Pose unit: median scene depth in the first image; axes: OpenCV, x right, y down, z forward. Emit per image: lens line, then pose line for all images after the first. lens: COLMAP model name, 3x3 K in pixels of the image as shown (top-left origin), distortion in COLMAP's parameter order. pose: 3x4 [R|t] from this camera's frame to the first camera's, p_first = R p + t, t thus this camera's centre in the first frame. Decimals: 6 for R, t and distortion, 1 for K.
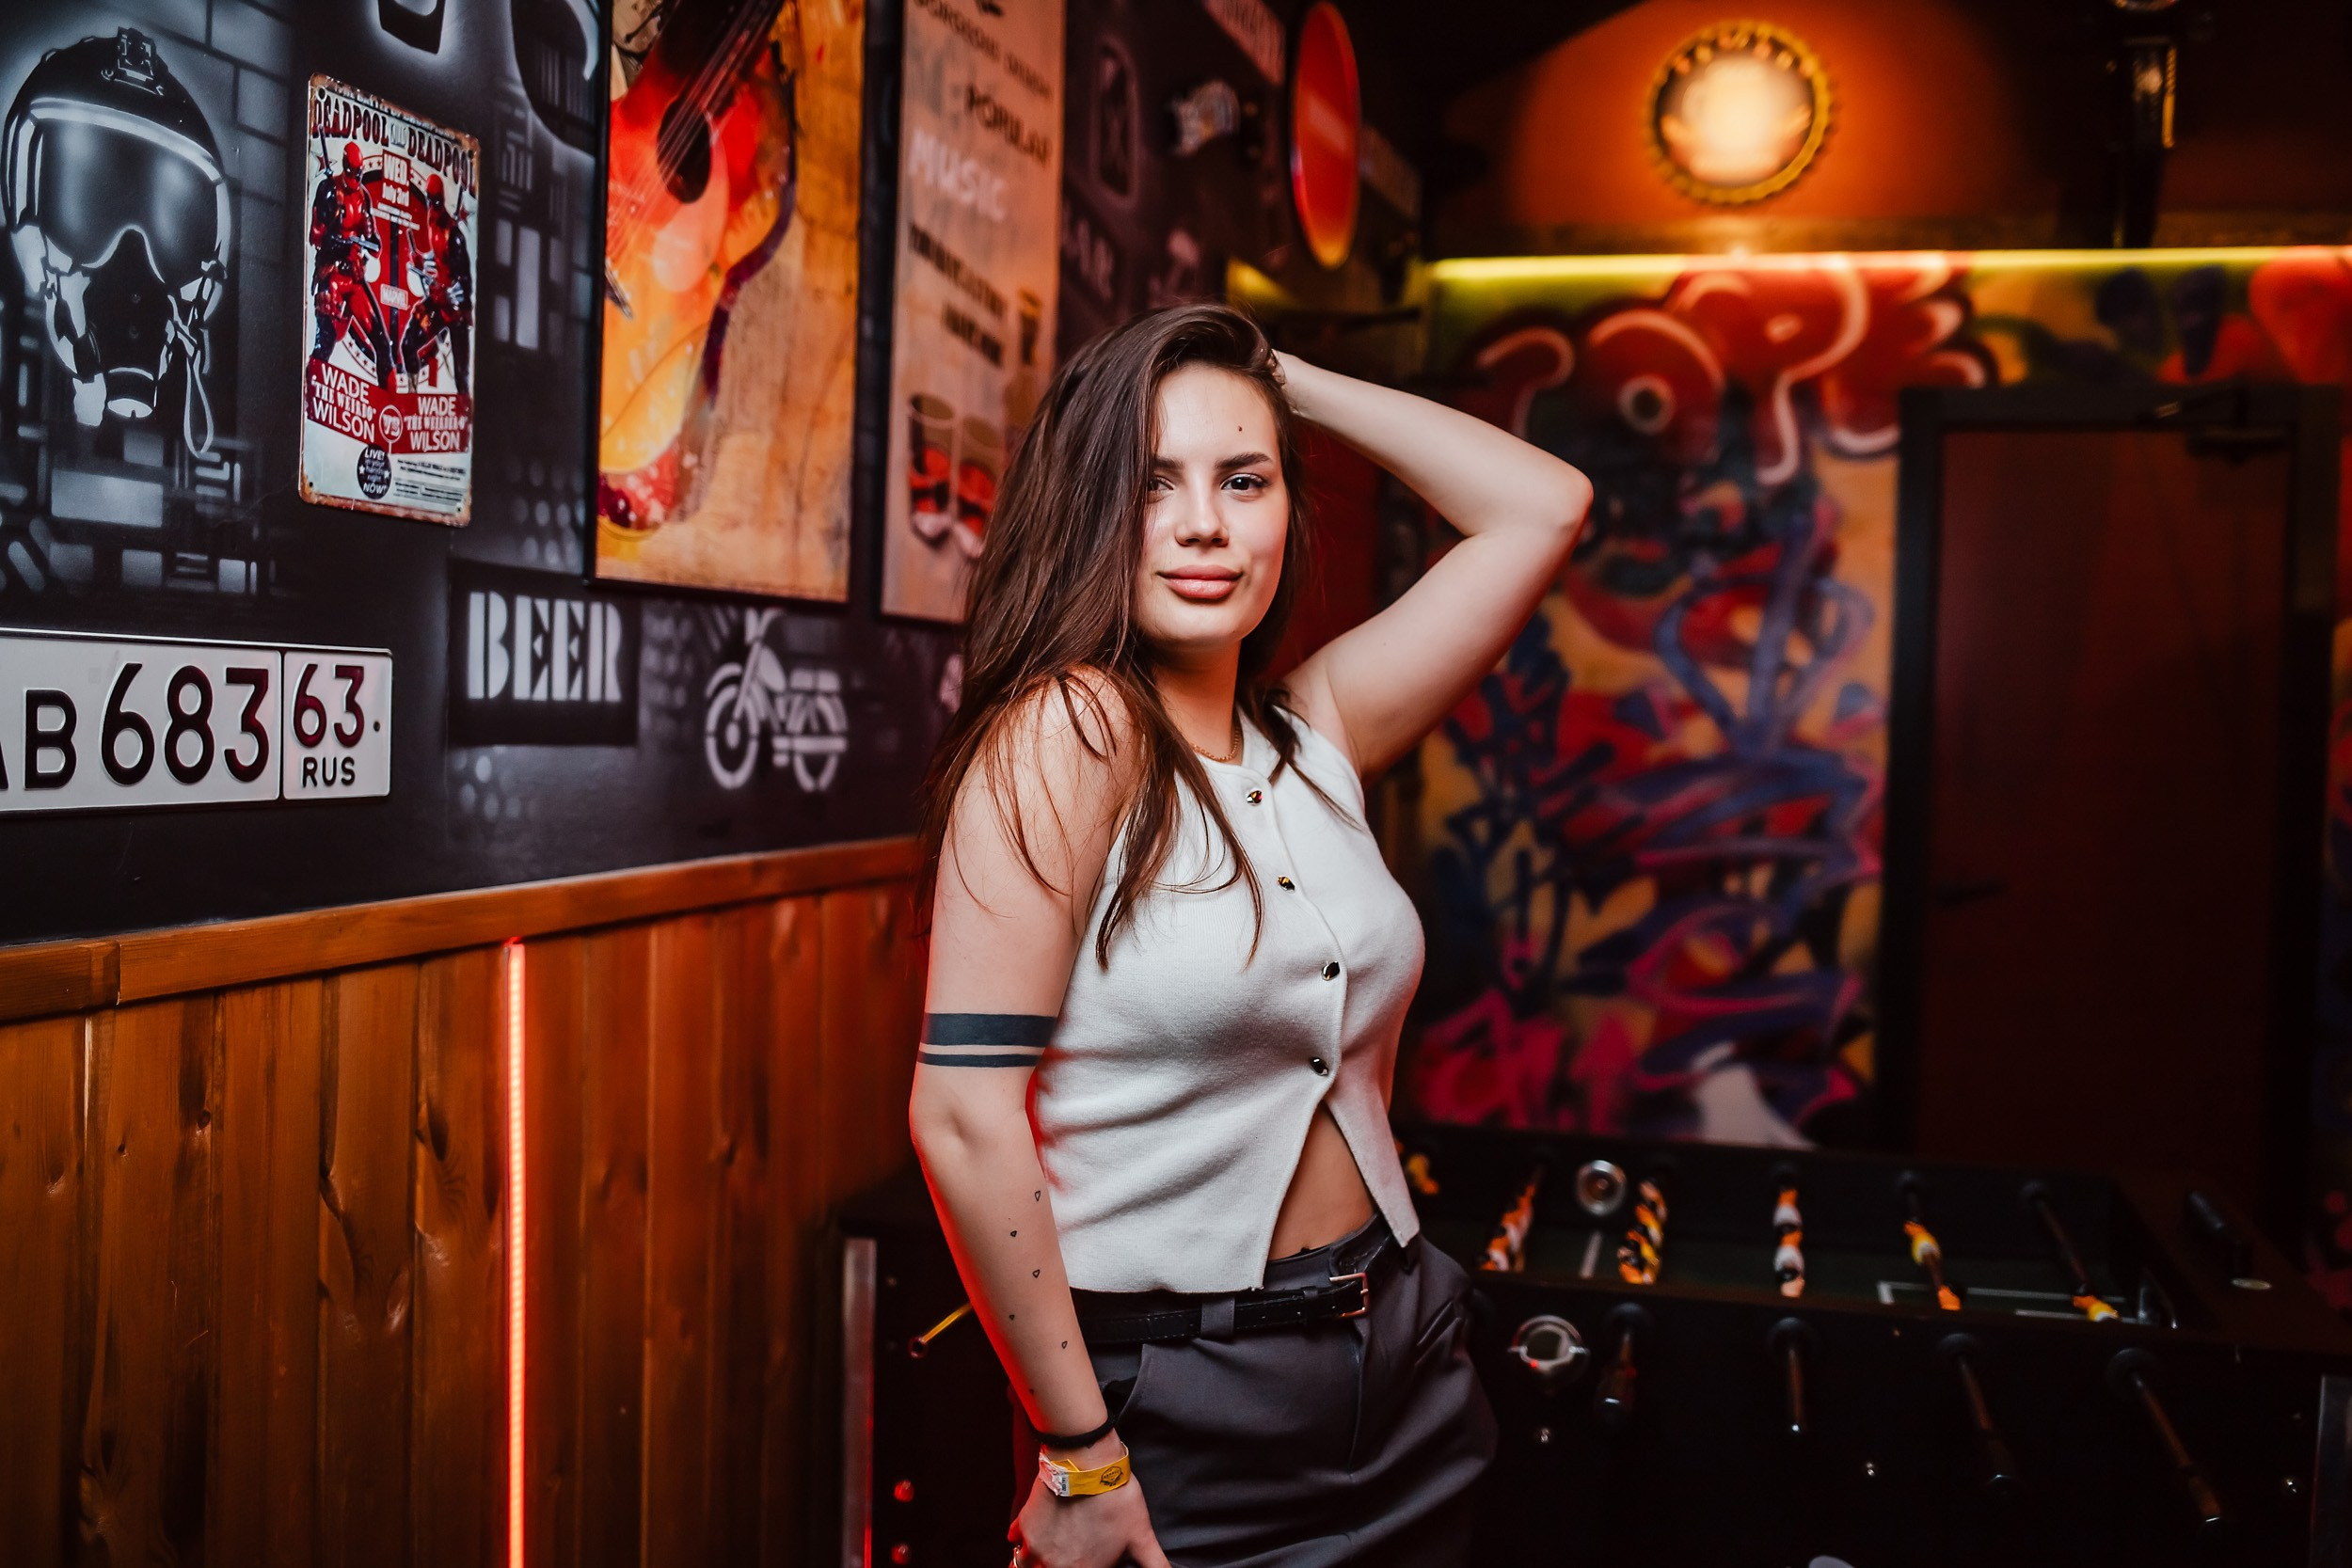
lens RADIAL K [[2296.8, 0, 1185.2], [0, 2296.8, 764.8], [0, 0, 1]] dist [-0.040300, 0.000000]
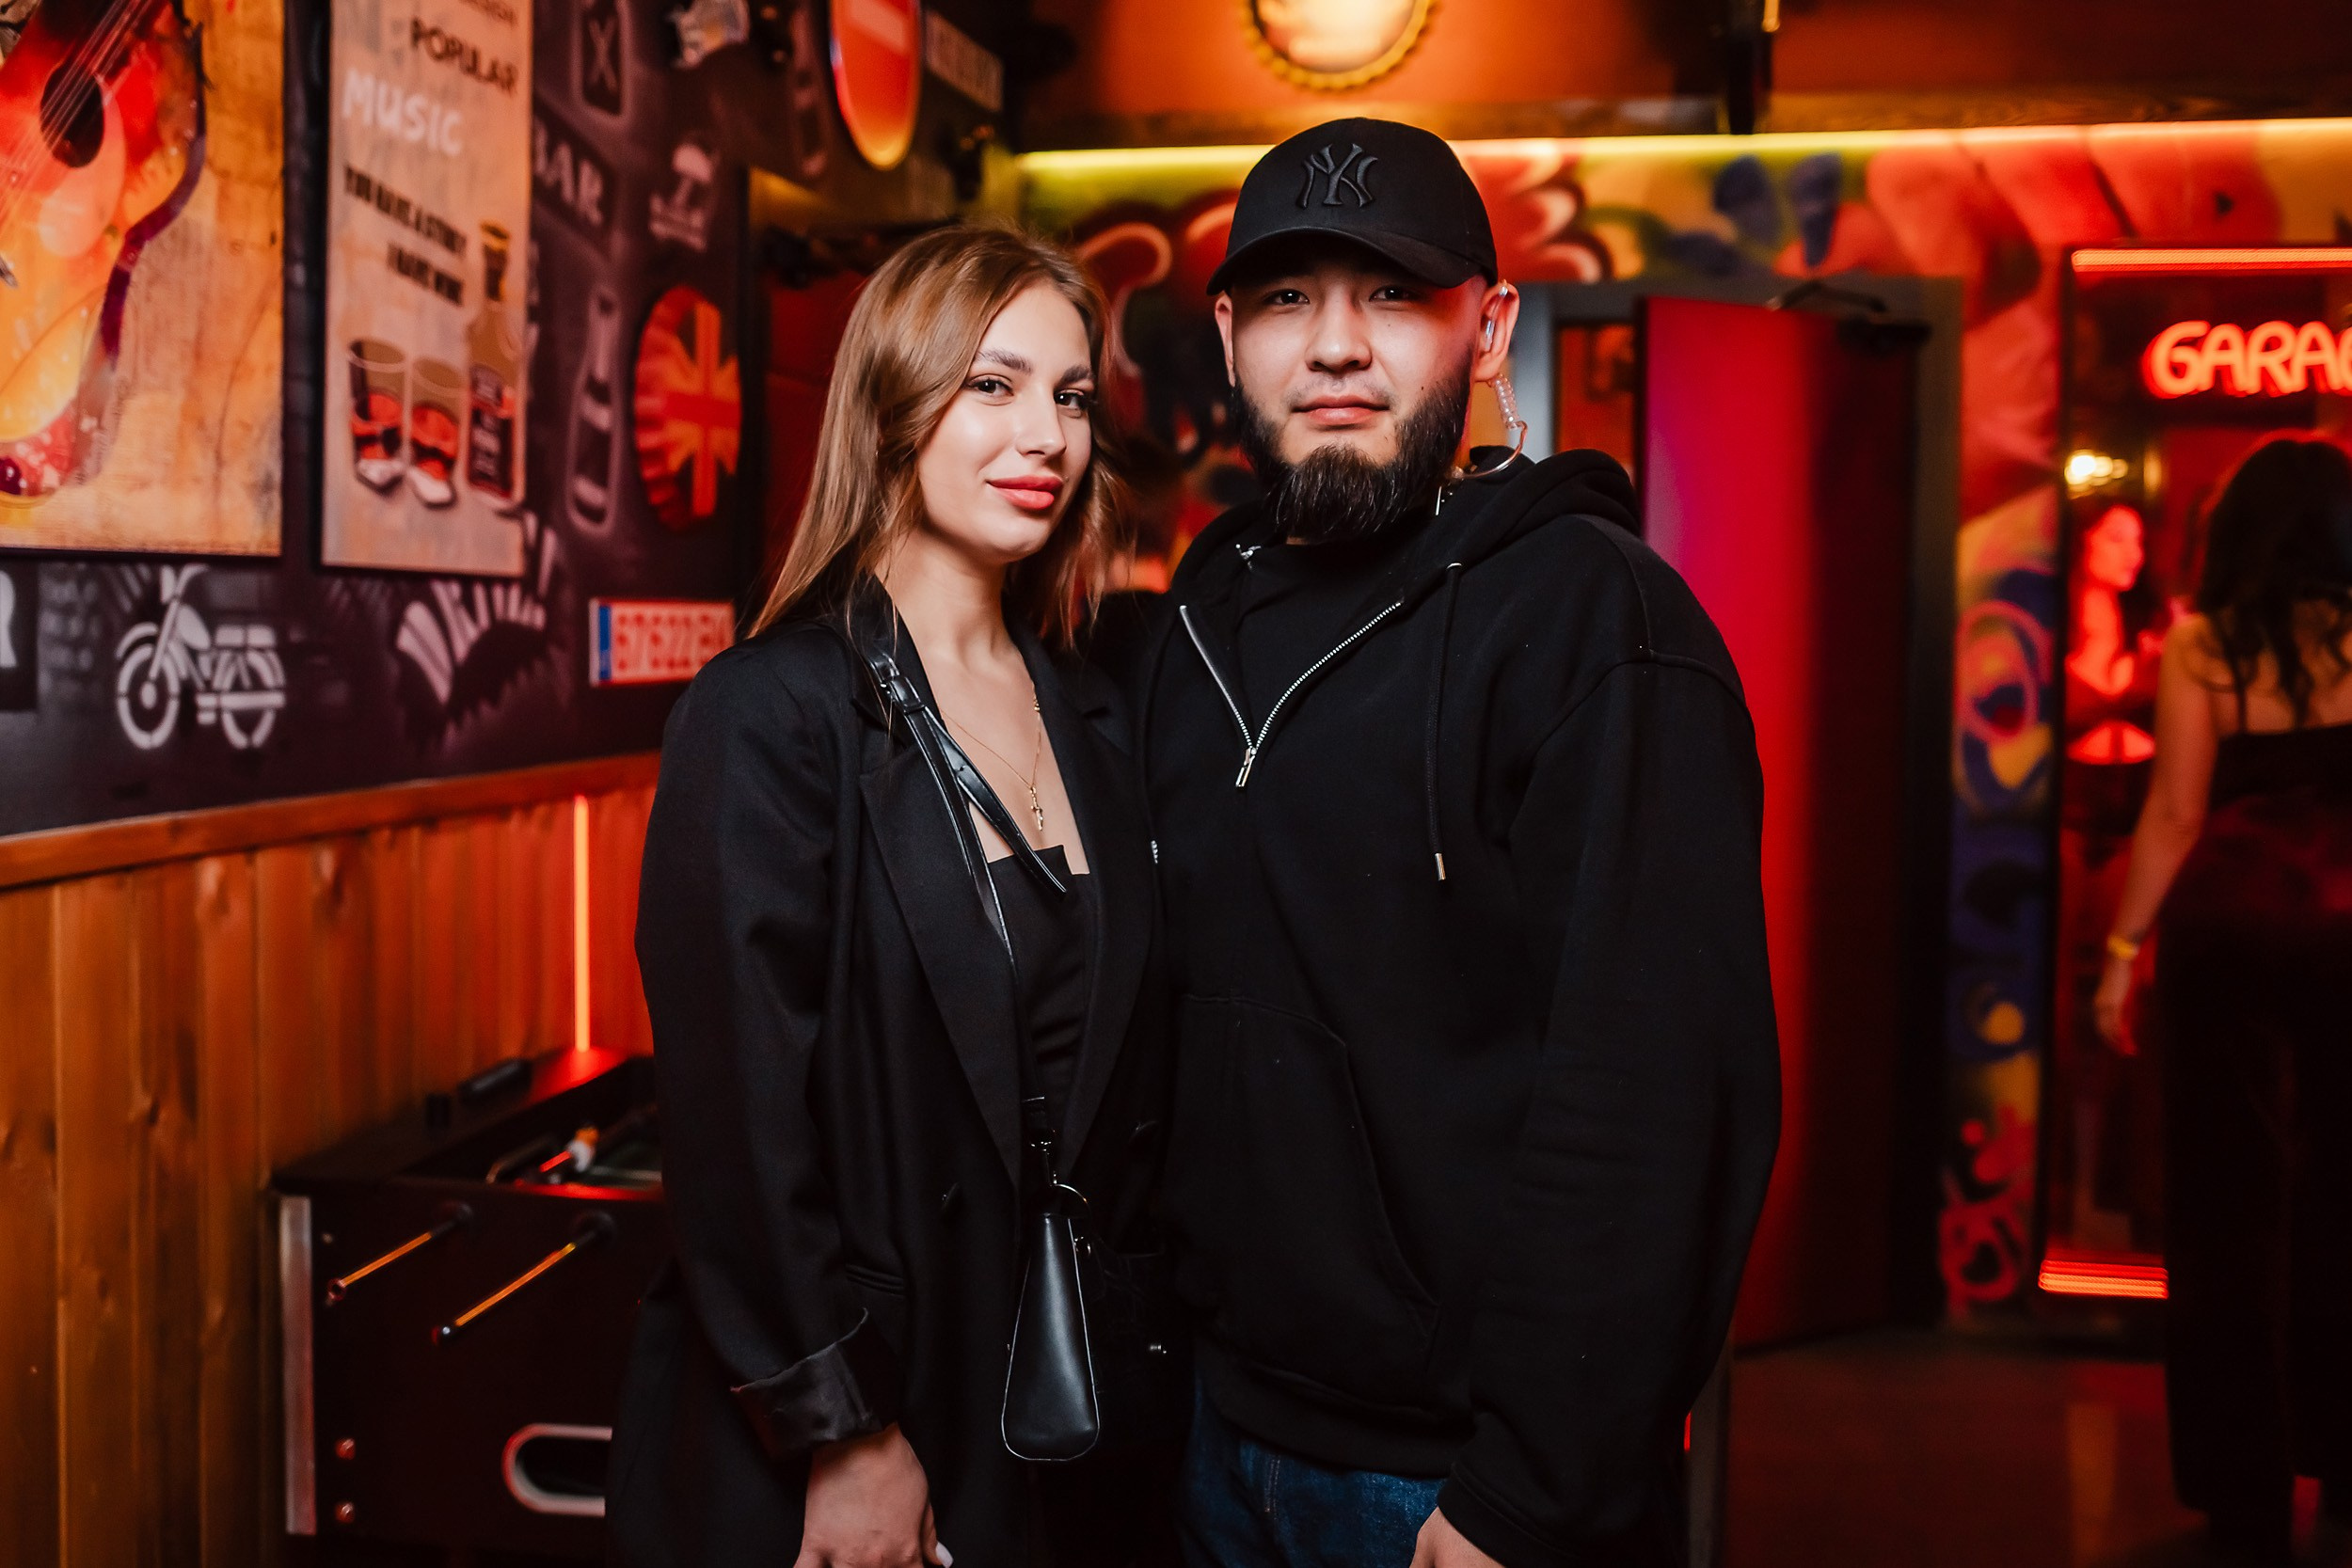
lens RADIAL K [[2617.6, 0, 1051.8], [0, 2617.6, 697.5], [0, 0, 1]] dist [-0.027623, 0.000000]
pose [[0.998053, -0.020364, 0.058953, 0.100409], [0.019982, 0.999775, 0.007067, -0.009495], [-0.059084, -0.005875, 0.998236, -0.122134]]
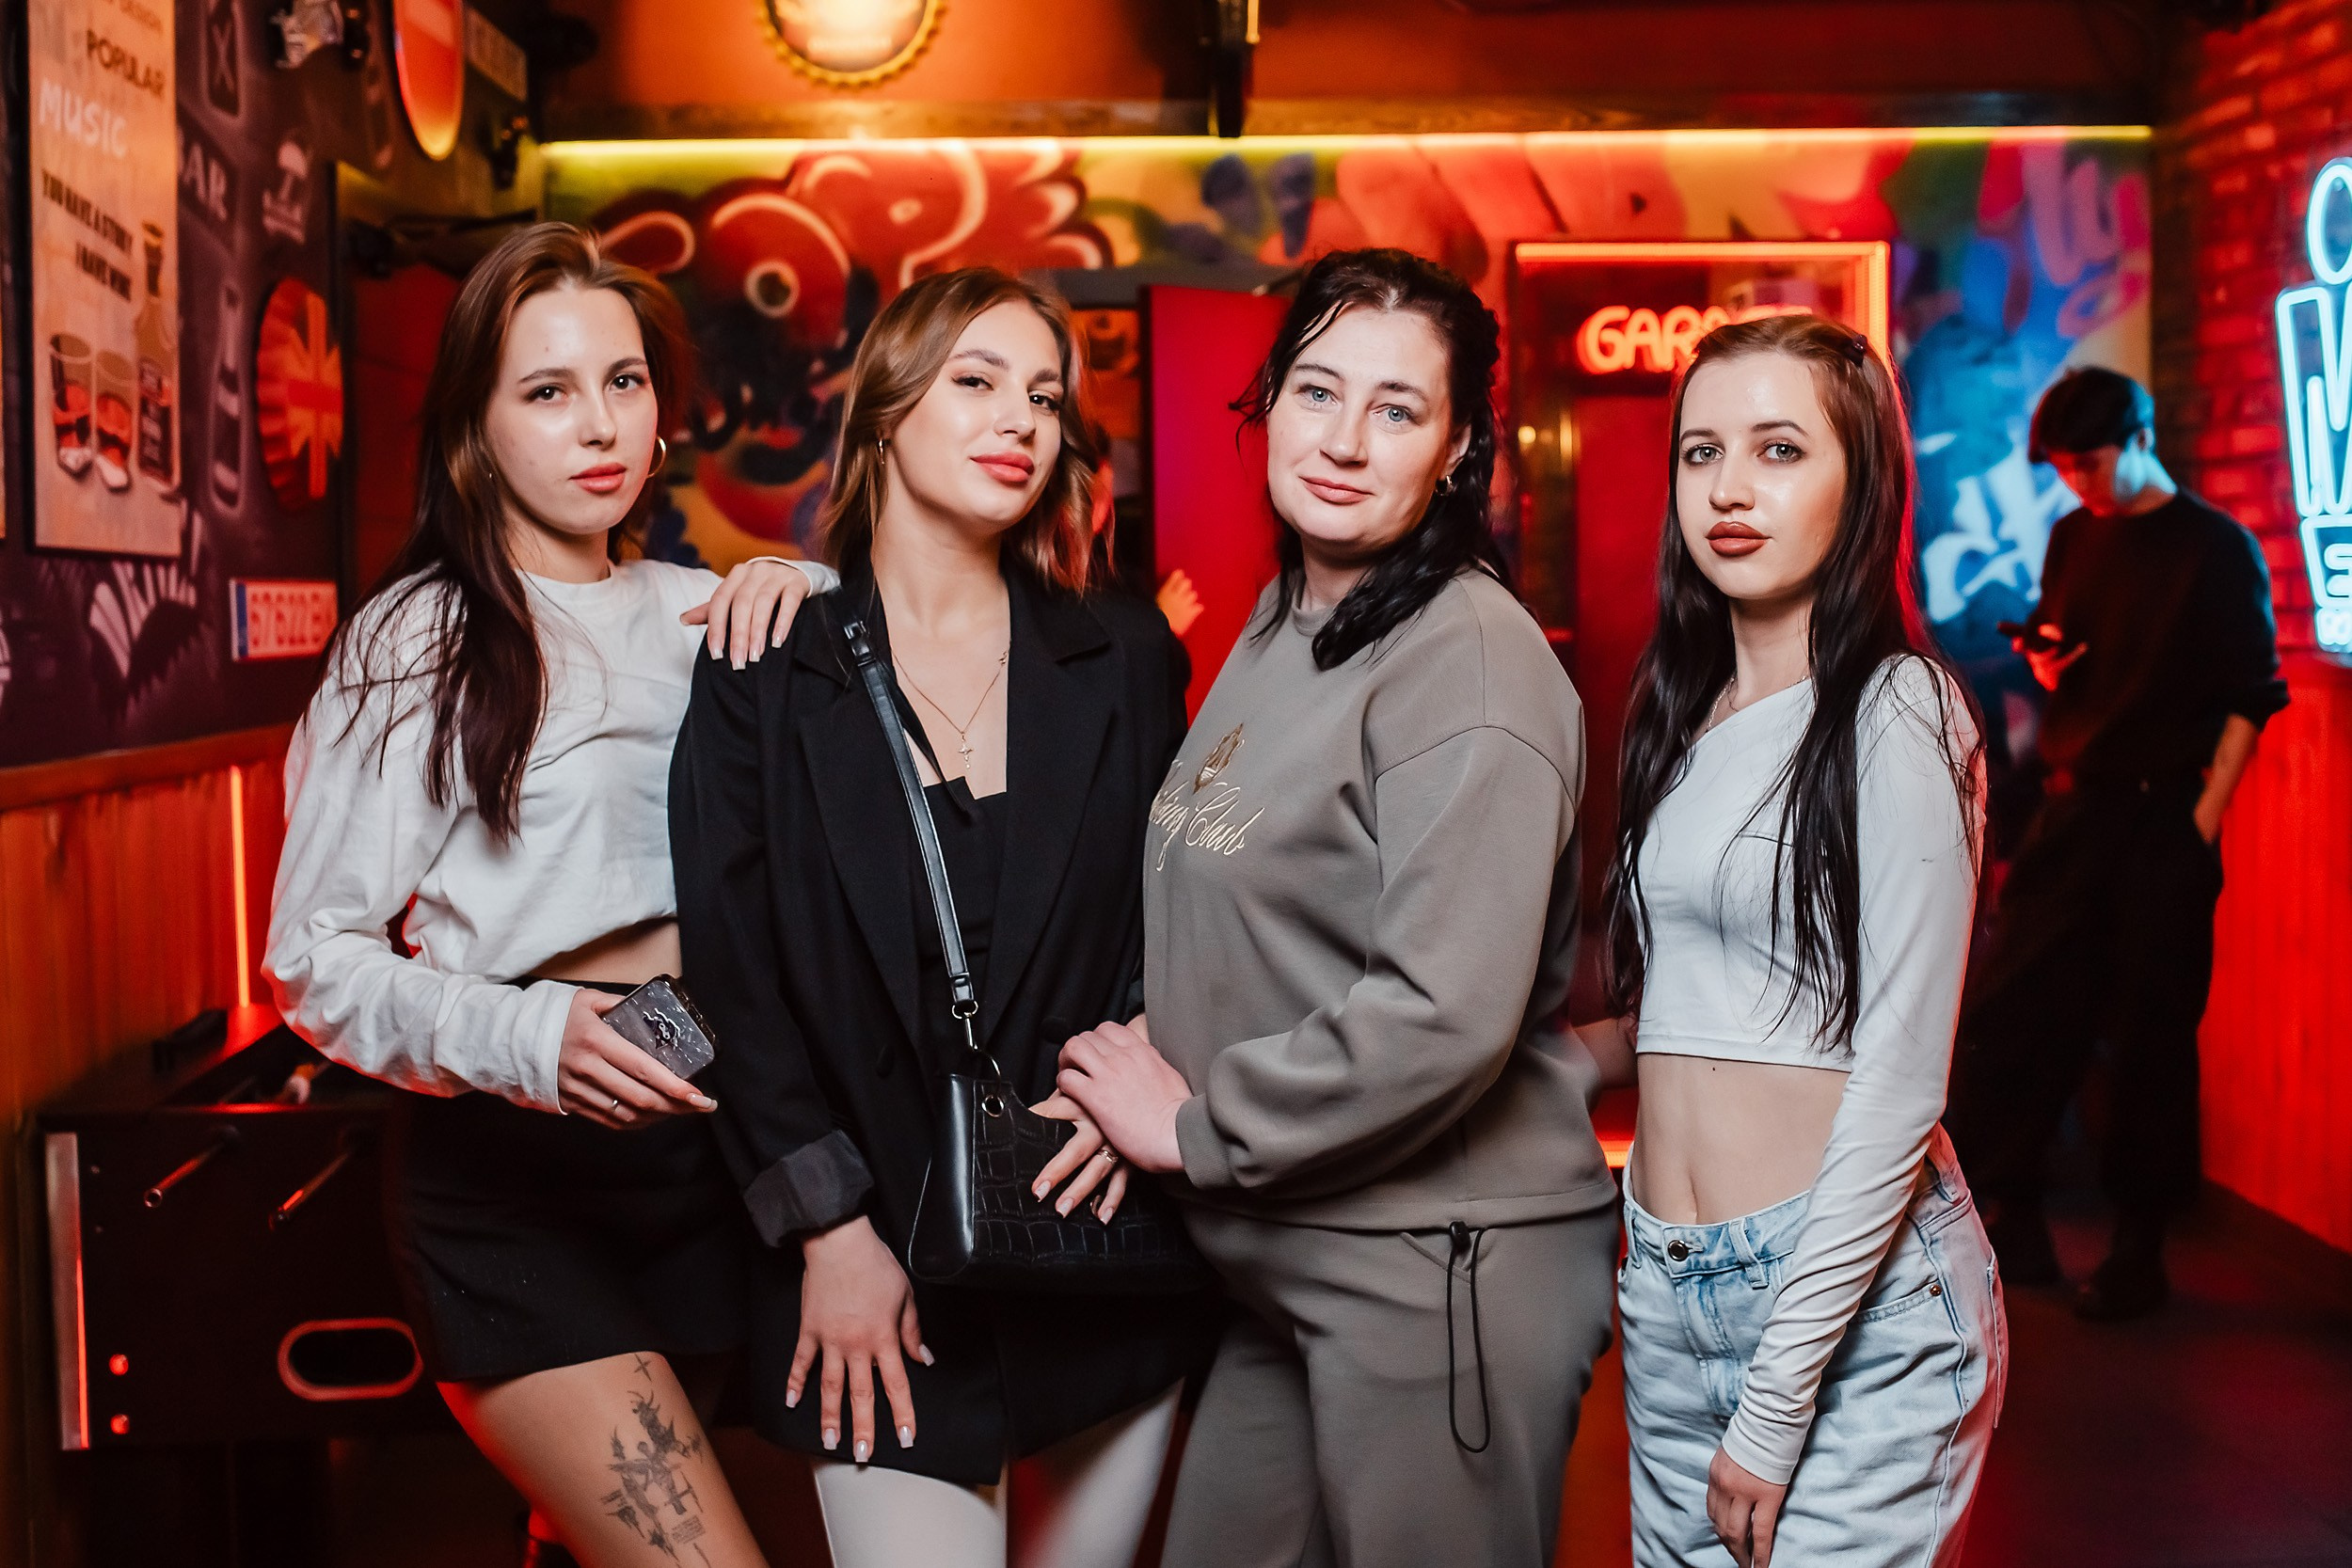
lens RADIAL K [[2731.1, 0, 1152.7], [0, 2731.1, 690.5], [0, 0, 1]] dist [-0.044585, 0.000000]
pose [[0.948048, -0.054699, 0.313389, -0.036139], [0.051654, 0.998502, 0.018019, 0.003012], [-0.313906, -0.000895, 0.949454, -0.293332]]
